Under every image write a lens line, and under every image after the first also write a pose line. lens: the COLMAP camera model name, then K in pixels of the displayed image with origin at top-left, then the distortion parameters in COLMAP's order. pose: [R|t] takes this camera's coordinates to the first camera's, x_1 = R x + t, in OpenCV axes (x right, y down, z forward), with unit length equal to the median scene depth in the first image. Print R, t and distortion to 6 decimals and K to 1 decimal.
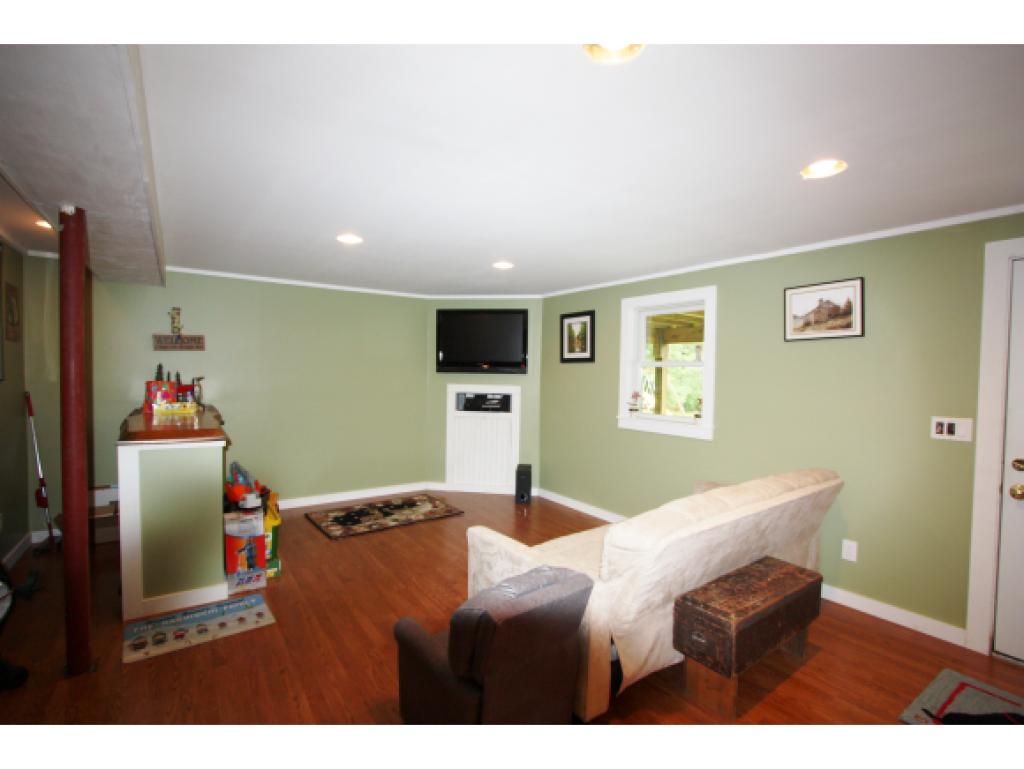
lens RADIAL K [[468.7, 0, 509.0], [0, 468.7, 394.2], [0, 0, 1]] dist [-0.020042, -0.000432]
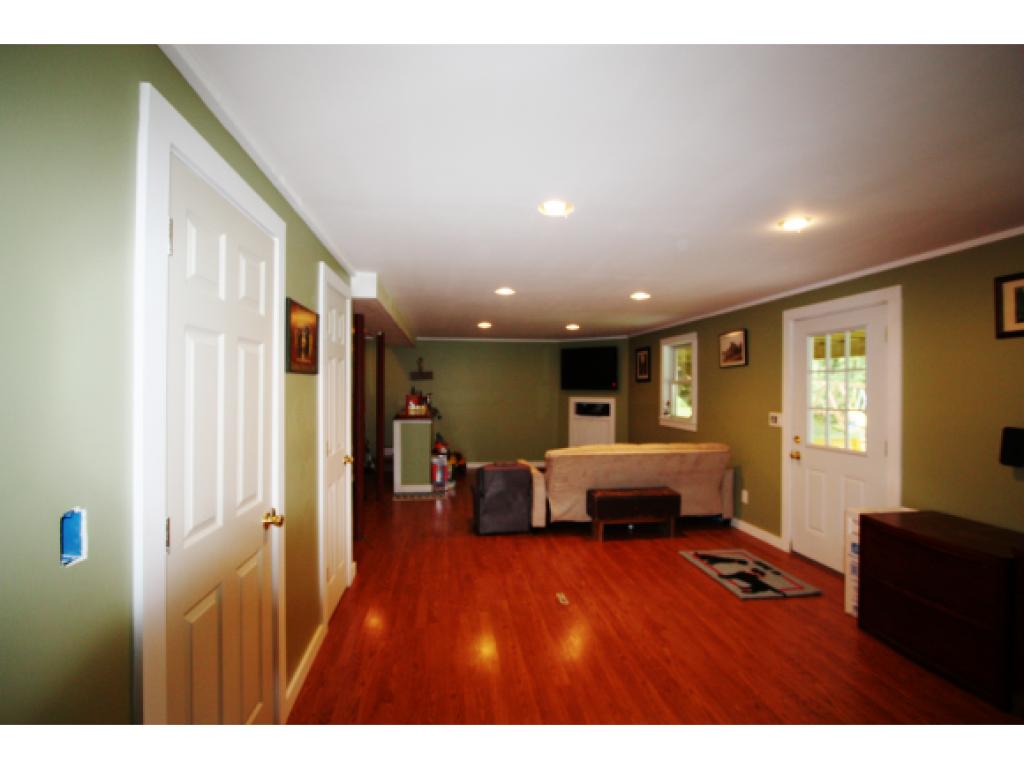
lens RADIAL K [[468.7, 0, 509.0], [0, 468.7, 394.2], [0, 0, 1]] dist [-0.020042, -0.000432]
pose [[0.889480, -0.005129, -0.456946, 0.510782], [-0.012332, 0.999303, -0.035222, 0.032347], [0.456809, 0.036964, 0.888797, -0.571320]]
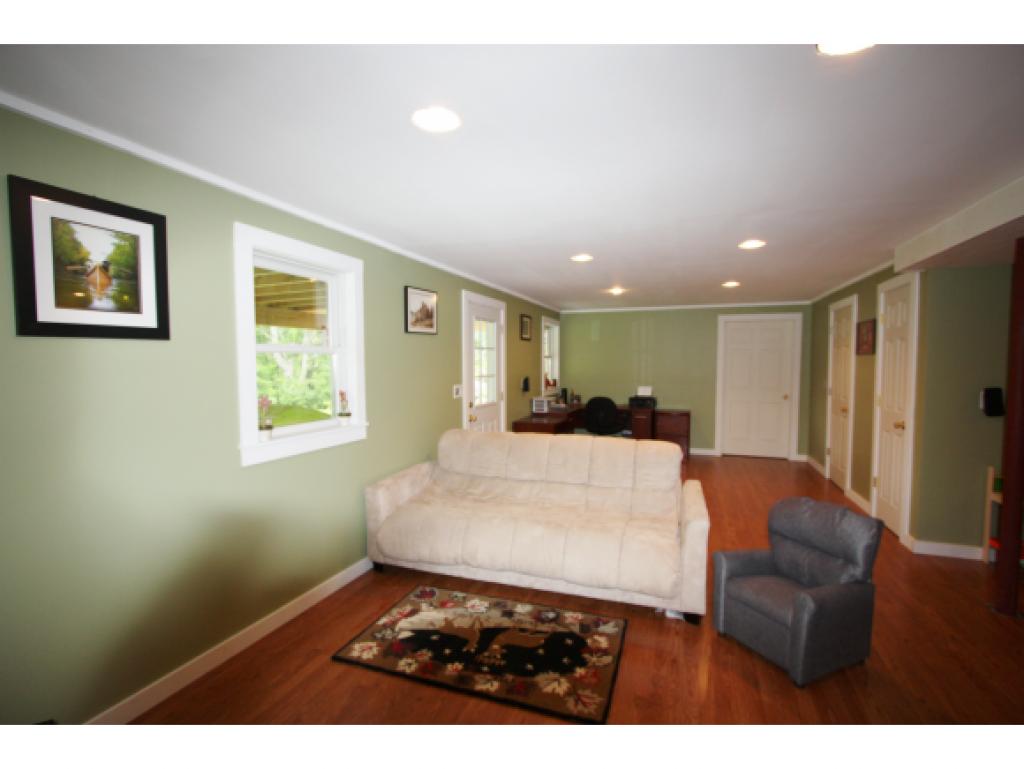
lens RADIAL K [[493.1, 0, 512.0], [0, 493.1, 384.5], [0, 0, 1]] dist [-0.002045, -0.000505]
pose [[-0.574126, -0.053112, 0.817042, -0.406302], [0.031880, 0.995687, 0.087126, -0.063122], [-0.818146, 0.076068, -0.569957, 1.109801]]
